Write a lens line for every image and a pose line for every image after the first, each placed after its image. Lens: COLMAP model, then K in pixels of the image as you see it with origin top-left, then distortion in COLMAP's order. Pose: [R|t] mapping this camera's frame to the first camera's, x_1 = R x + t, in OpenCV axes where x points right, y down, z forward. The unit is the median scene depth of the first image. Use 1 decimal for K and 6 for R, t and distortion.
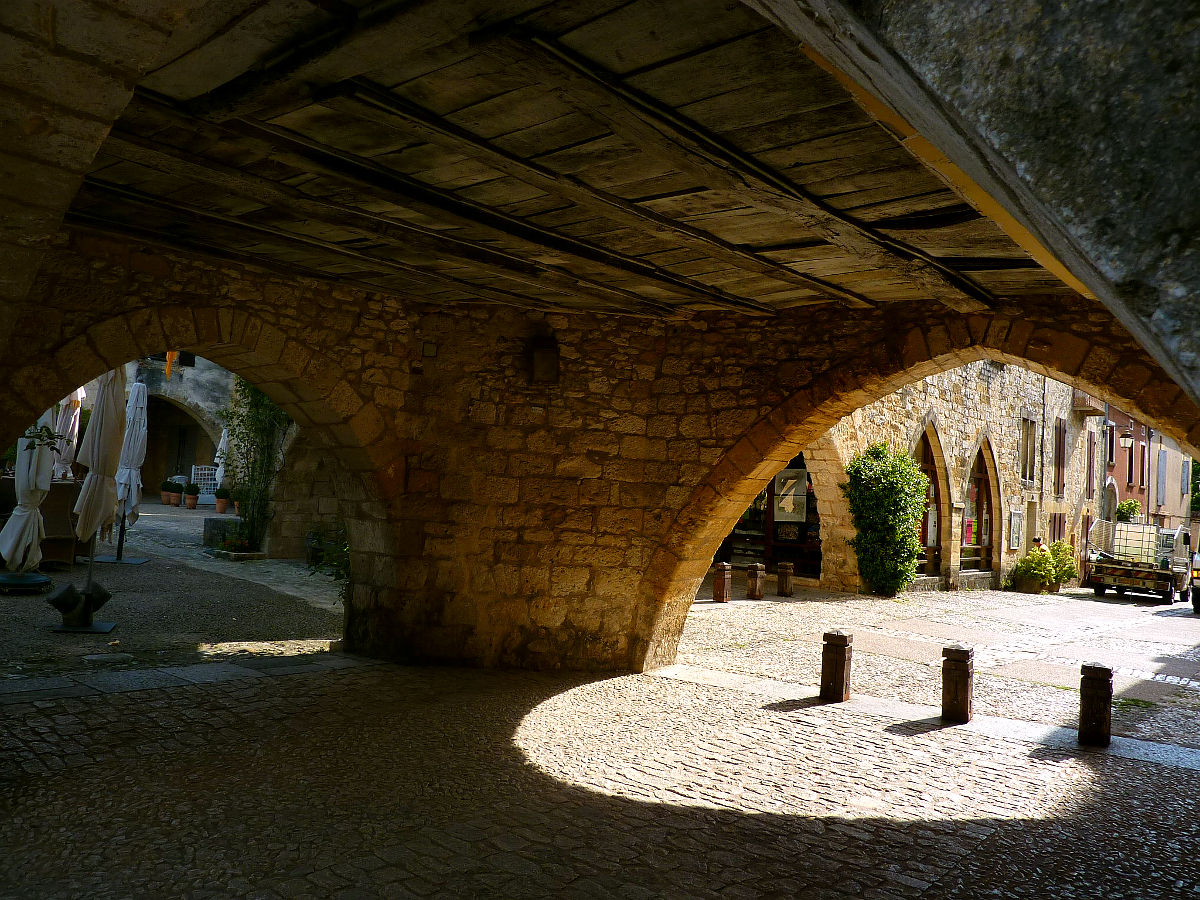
lens RADIAL K [[881.3, 0, 600.0], [0, 881.3, 450.0], [0, 0, 1]] dist [-0.030573, 0.006581]
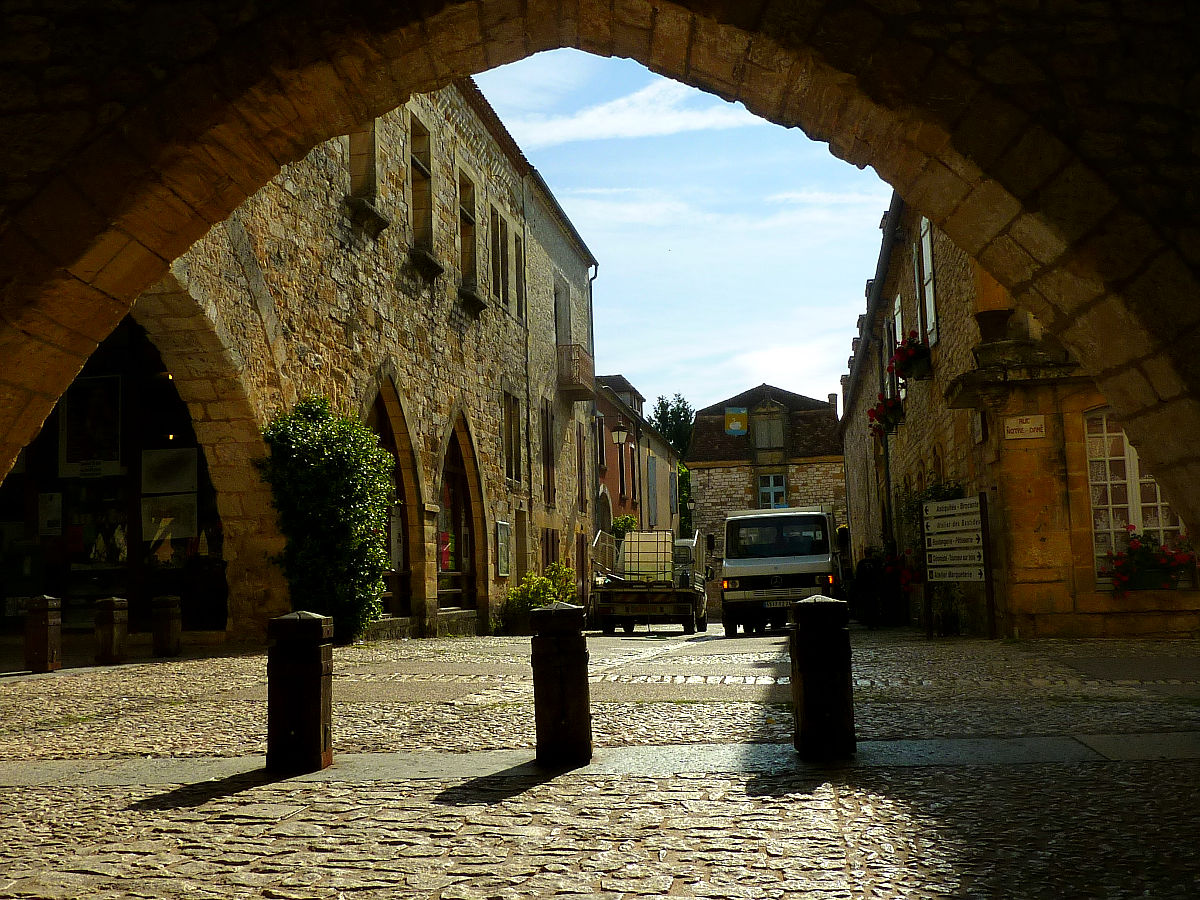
lens RADIAL K [[1254.1, 0, 600.0], [0, 1254.1, 450.0], [0, 0, 1]] dist [-0.003499, -0.046908]
pose [[0.852085, -0.027343, 0.522689, 0.025595], [0.046731, 0.998621, -0.023940, 0.052432], [-0.521313, 0.044825, 0.852187, 0.135858]]
